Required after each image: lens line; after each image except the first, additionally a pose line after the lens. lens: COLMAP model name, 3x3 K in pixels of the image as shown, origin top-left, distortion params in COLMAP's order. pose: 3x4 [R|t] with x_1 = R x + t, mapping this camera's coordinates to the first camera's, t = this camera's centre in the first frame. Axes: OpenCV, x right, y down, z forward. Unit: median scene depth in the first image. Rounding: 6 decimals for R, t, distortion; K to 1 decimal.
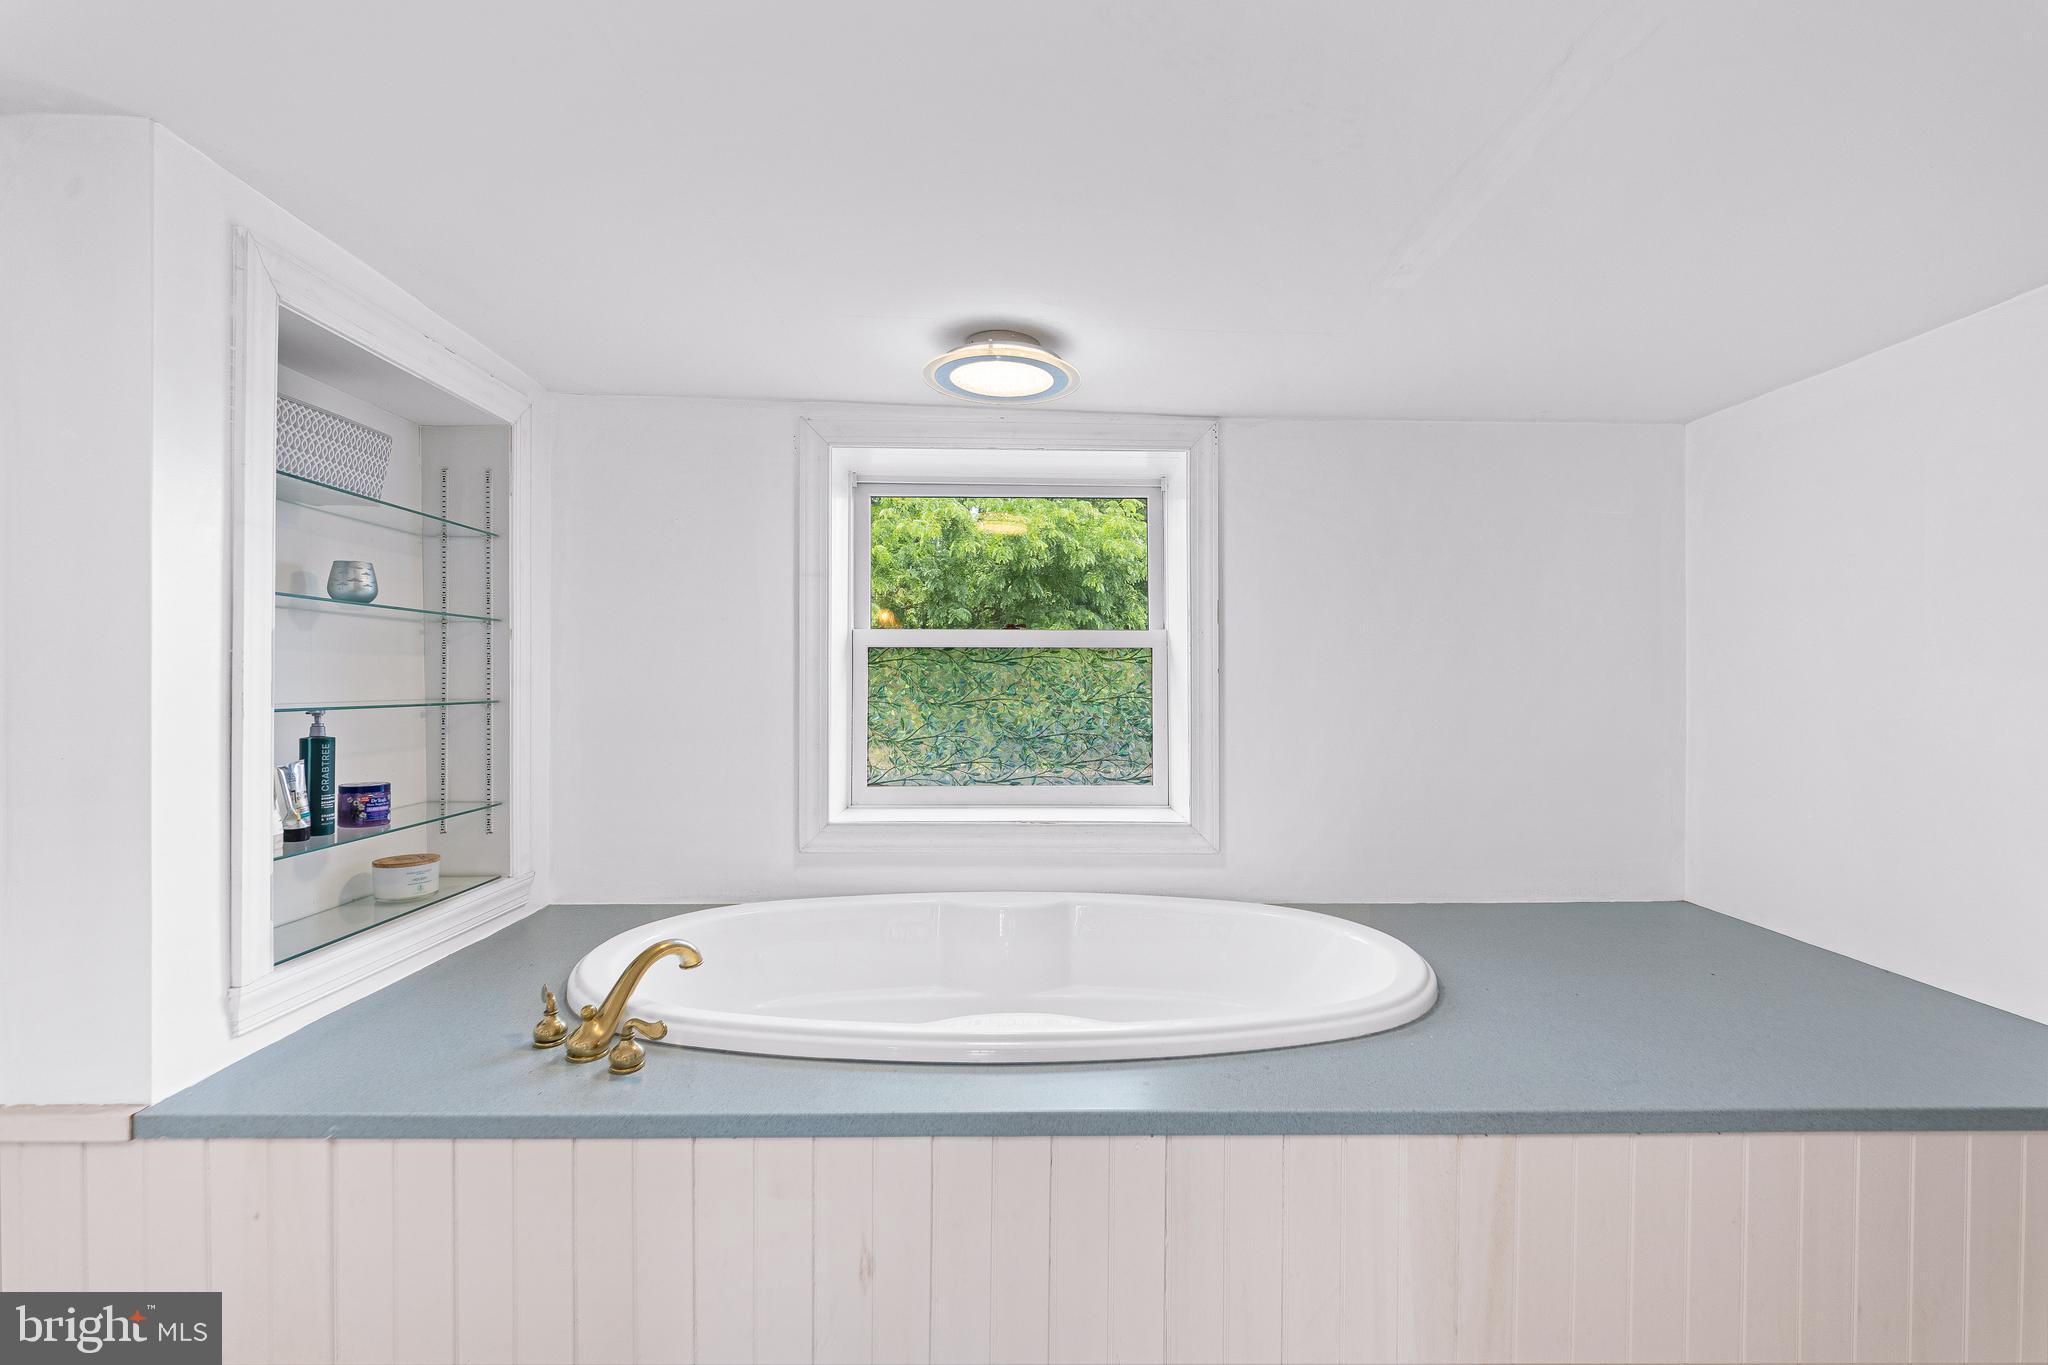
lens RADIAL K [[954.3, 0, 1027.7], [0, 954.3, 679.4], [0, 0, 1]] dist [-0.004275, -0.000639]
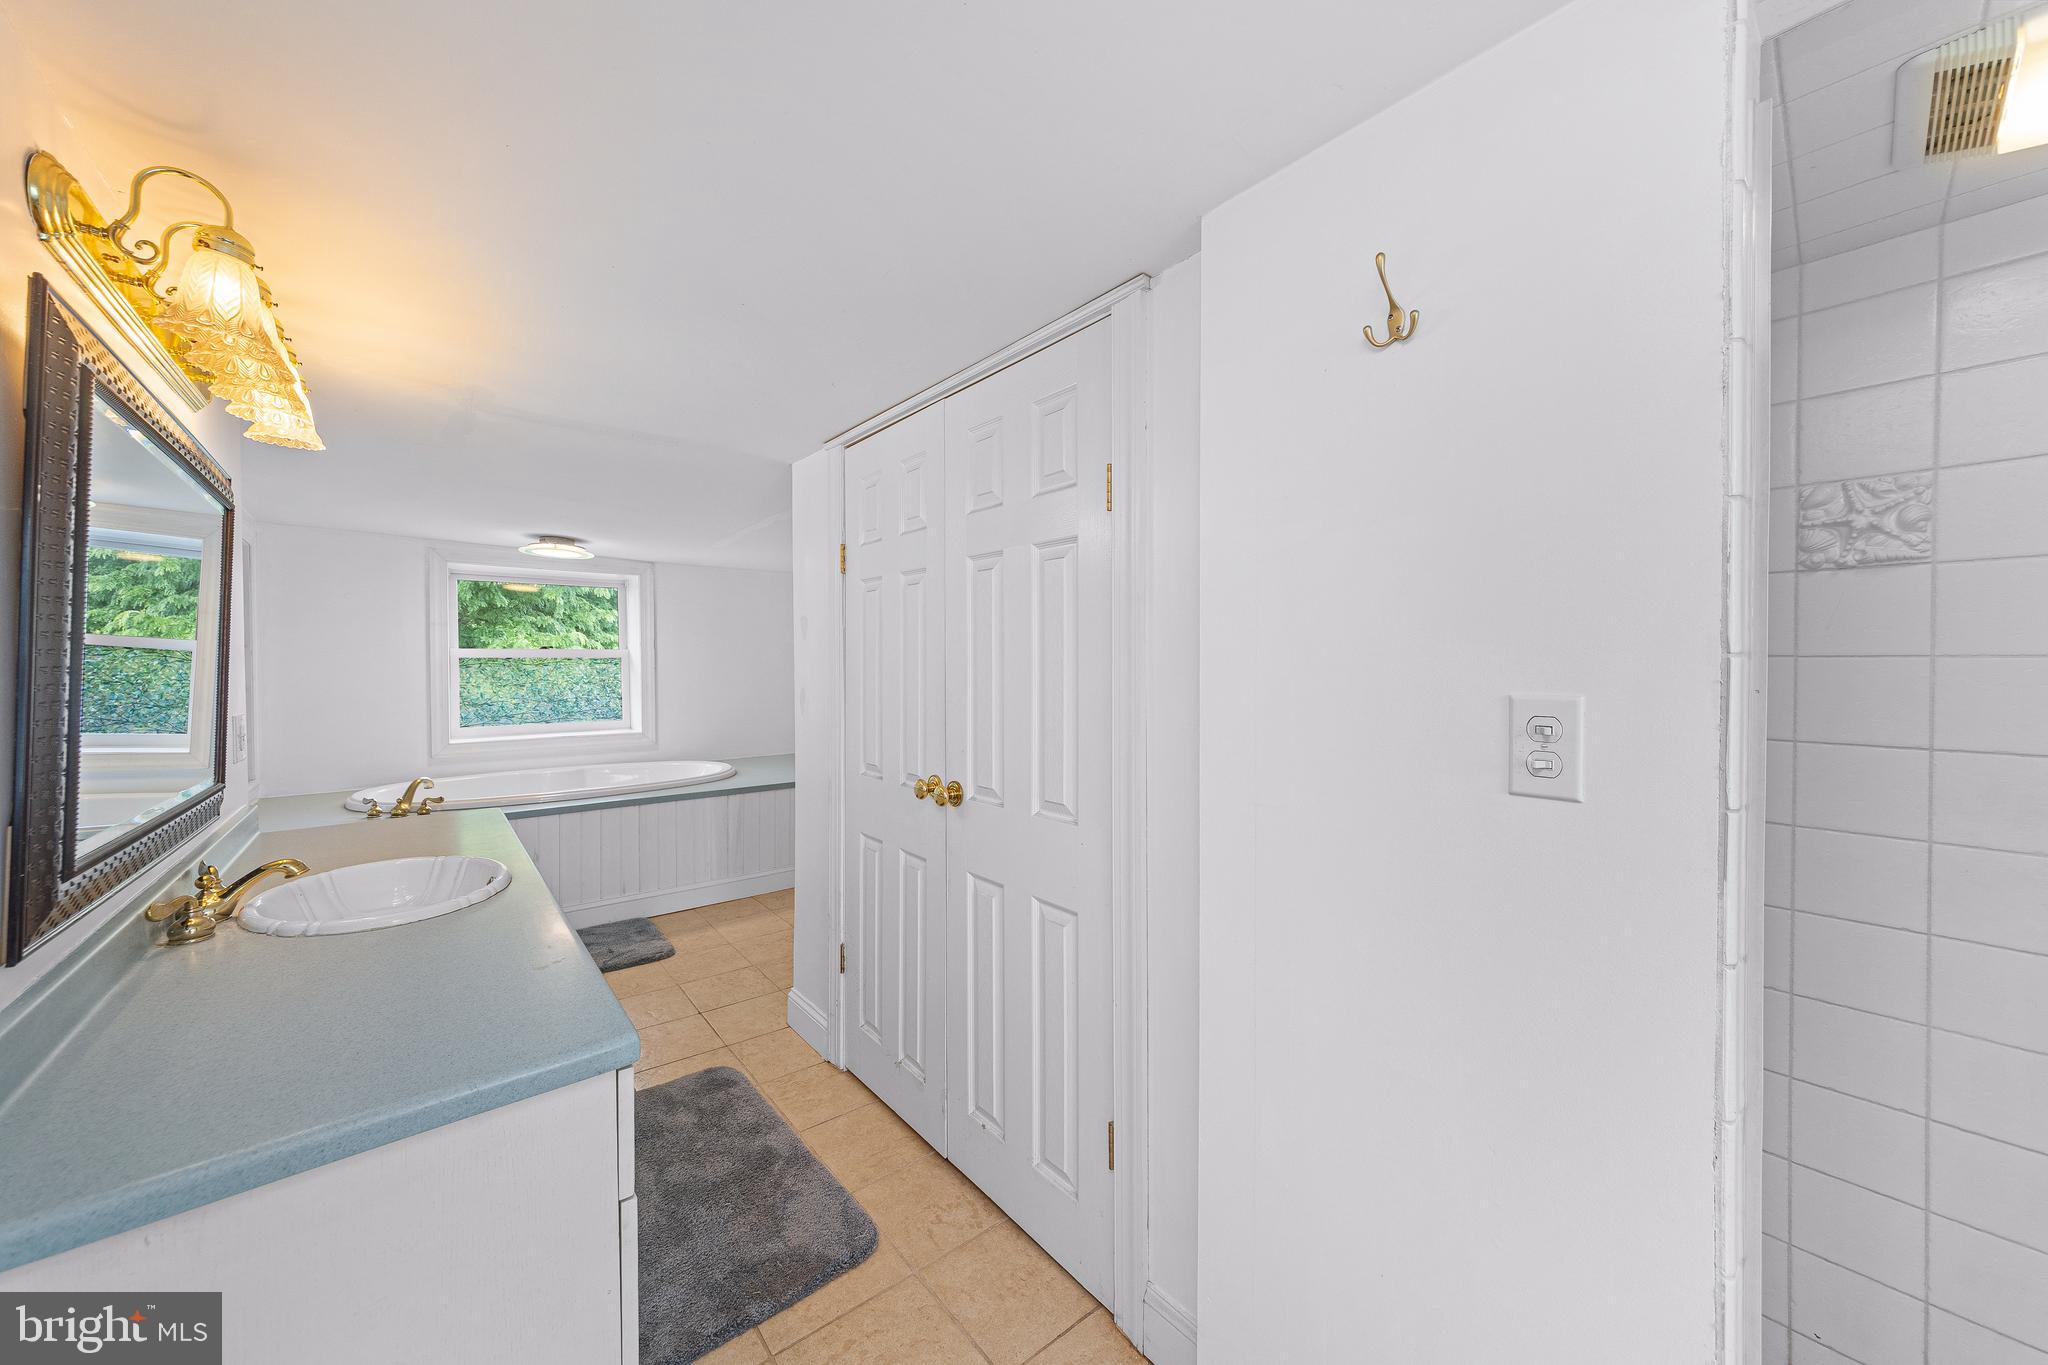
lens RADIAL K [[731.7, 0, 1031.9], [0, 731.7, 666.4], [0, 0, 1]] dist [-0.006483, 0.002023]
pose [[0.780832, -0.011715, 0.624631, -0.184612], [0.008471, 0.999931, 0.008164, -0.017921], [-0.624684, -0.001083, 0.780877, -0.917575]]
